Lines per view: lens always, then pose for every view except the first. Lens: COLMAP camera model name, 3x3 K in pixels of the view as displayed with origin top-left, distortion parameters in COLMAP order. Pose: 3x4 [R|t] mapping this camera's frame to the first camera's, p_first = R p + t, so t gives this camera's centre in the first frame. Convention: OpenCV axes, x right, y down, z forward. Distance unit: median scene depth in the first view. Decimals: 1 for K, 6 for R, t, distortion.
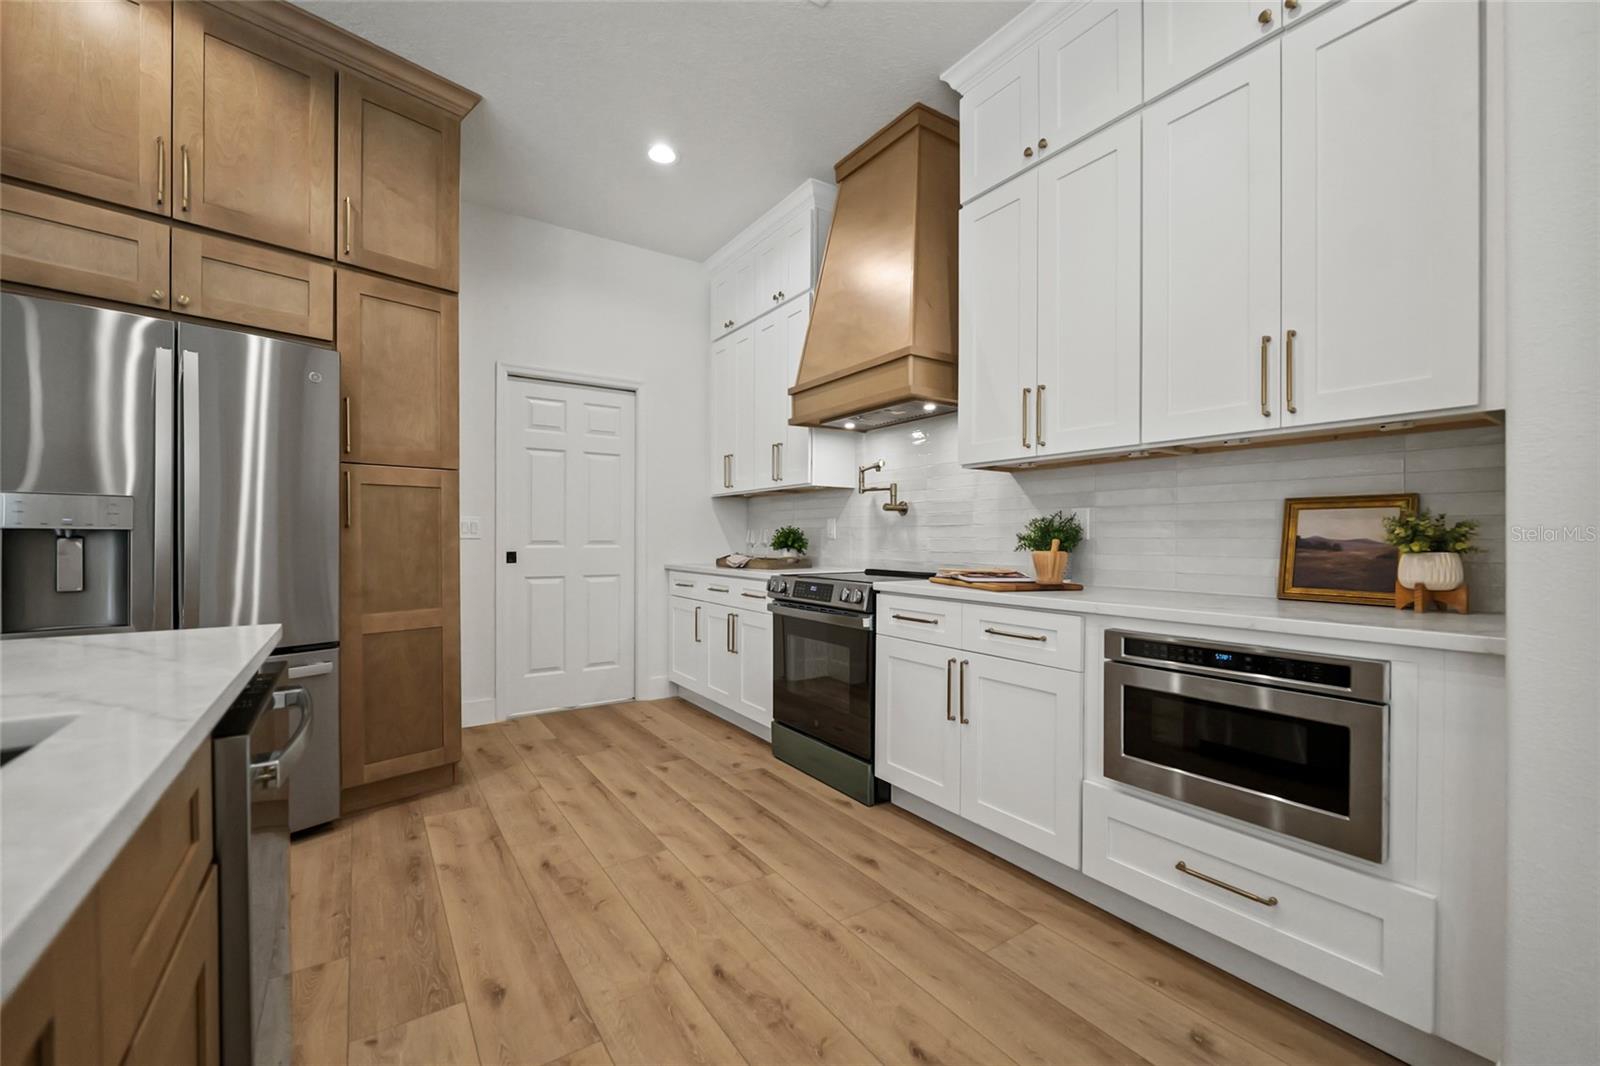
lens RADIAL K [[656.5, 0, 800.8], [0, 656.5, 536.3], [0, 0, 1]] dist [-0.011072, 0.000486]
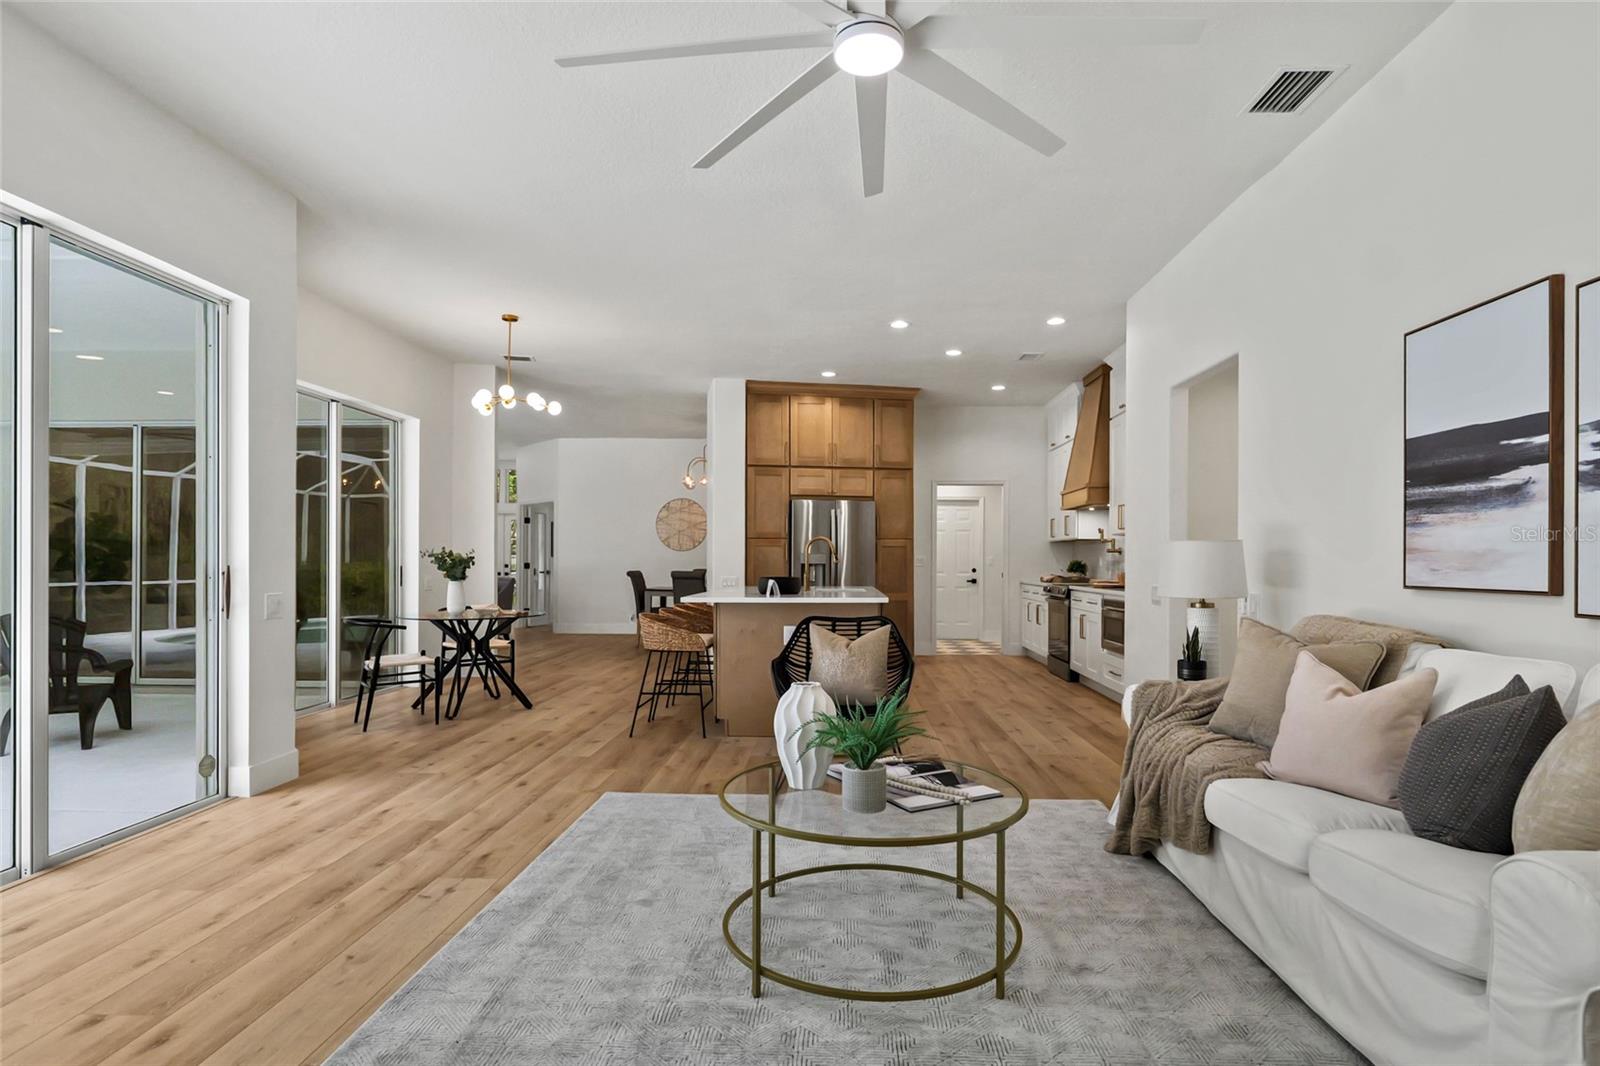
lens RADIAL K [[810.5, 0, 825.6], [0, 810.5, 557.9], [0, 0, 1]] dist [0.006334, -0.002305]
pose [[0.815246, -0.002385, -0.579110, 1.059107], [-0.000195, 0.999990, -0.004392, -0.016129], [0.579115, 0.003693, 0.815238, -1.827167]]
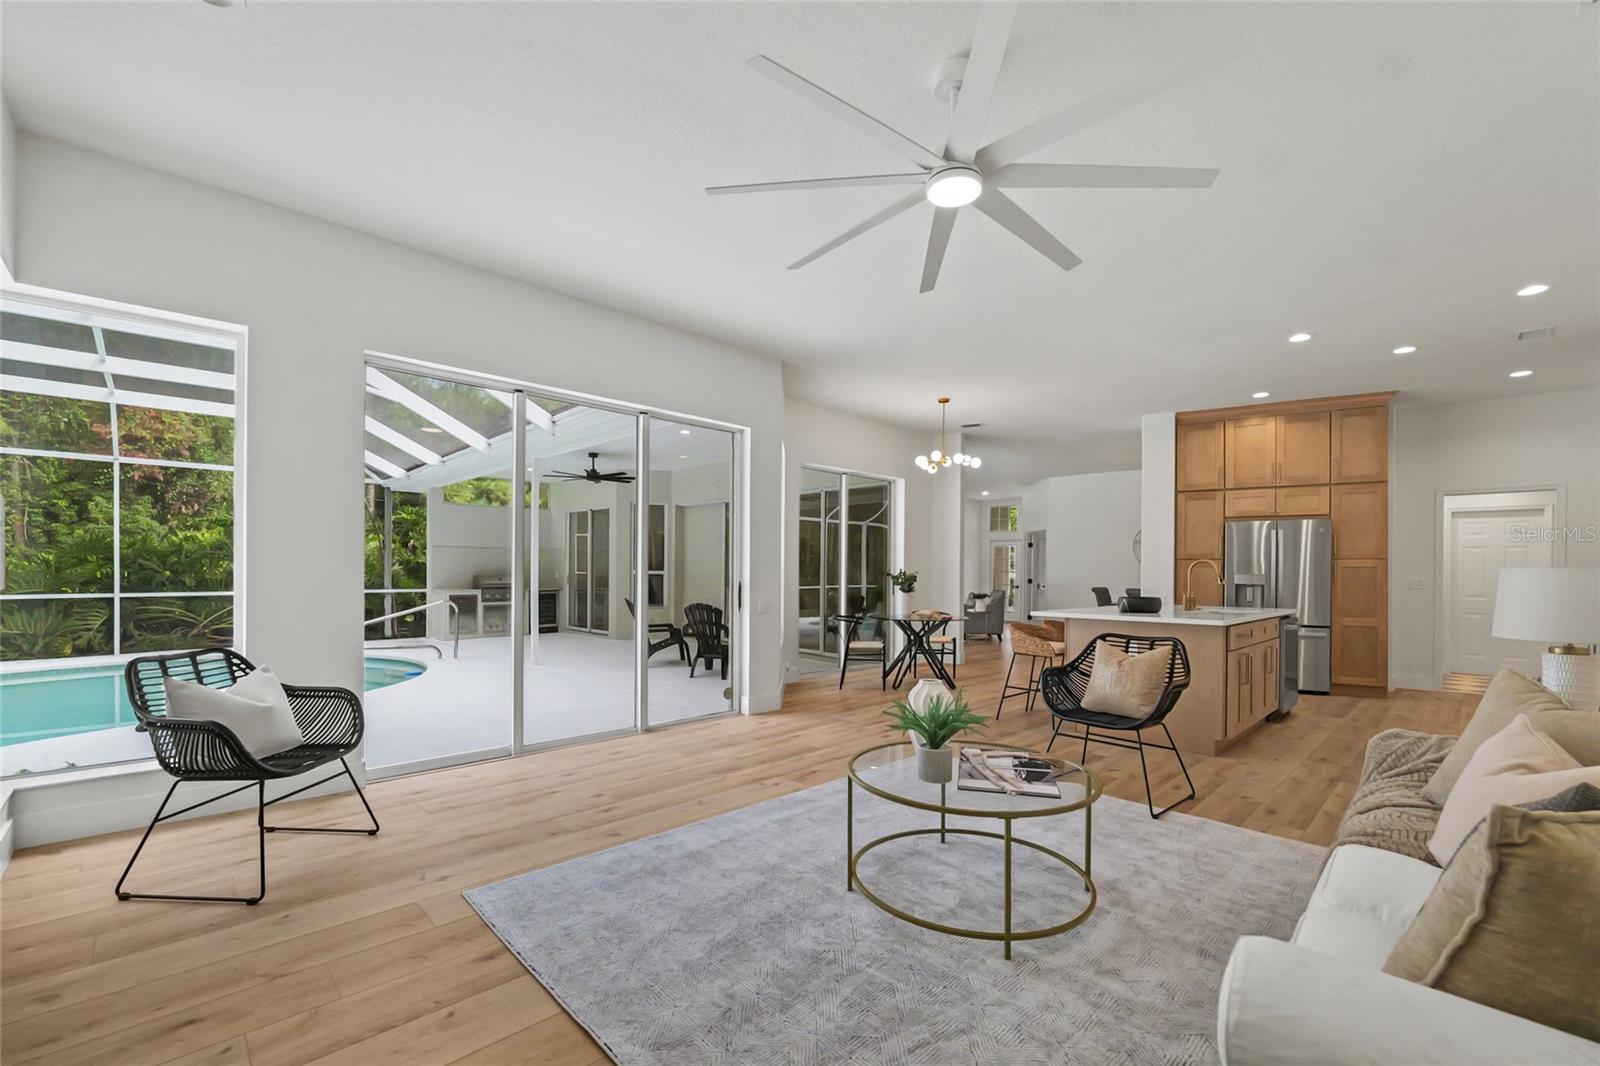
lens RADIAL K [[656.5, 0, 788.8], [0, 656.5, 572.7], [0, 0, 1]] dist [-0.011072, 0.000486]
pose [[0.197731, -0.000295, -0.980256, 1.346980], [-0.009586, 0.999952, -0.002235, -0.029645], [0.980209, 0.009839, 0.197718, -1.560748]]
